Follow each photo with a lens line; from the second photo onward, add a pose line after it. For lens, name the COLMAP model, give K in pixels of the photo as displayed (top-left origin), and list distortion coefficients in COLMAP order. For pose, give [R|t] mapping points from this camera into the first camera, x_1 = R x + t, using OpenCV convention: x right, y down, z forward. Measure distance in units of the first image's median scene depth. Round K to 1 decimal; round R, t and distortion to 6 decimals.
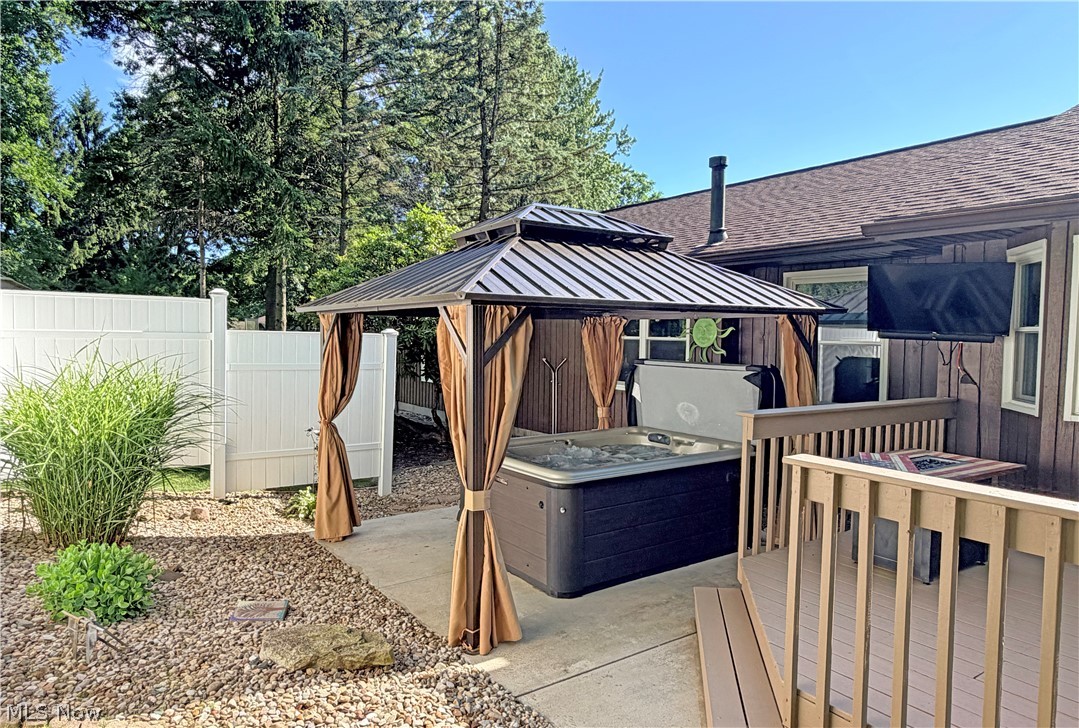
lens RADIAL K [[665.4, 0, 541.3], [0, 665.4, 392.2], [0, 0, 1]] dist [0.003293, -0.000696]
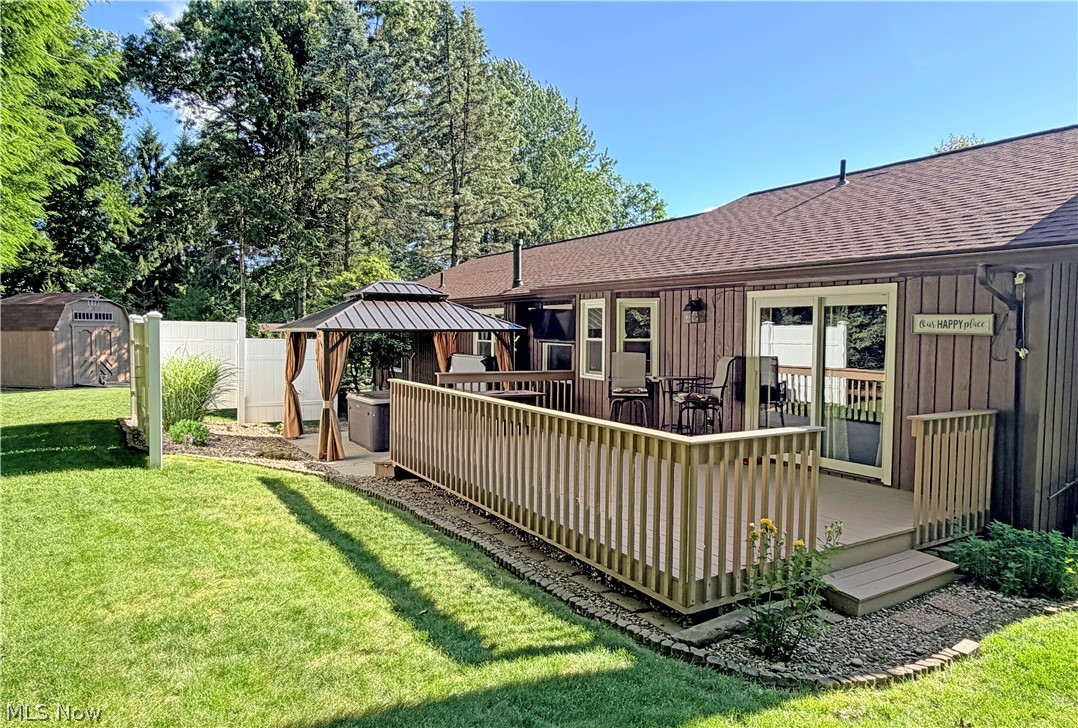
lens RADIAL K [[676.0, 0, 555.9], [0, 676.0, 395.0], [0, 0, 1]] dist [-0.001343, 0.000779]
pose [[0.998795, -0.000484, -0.049065, 0.138689], [0.000747, 0.999985, 0.005348, 0.015962], [0.049062, -0.005378, 0.998781, -0.242892]]
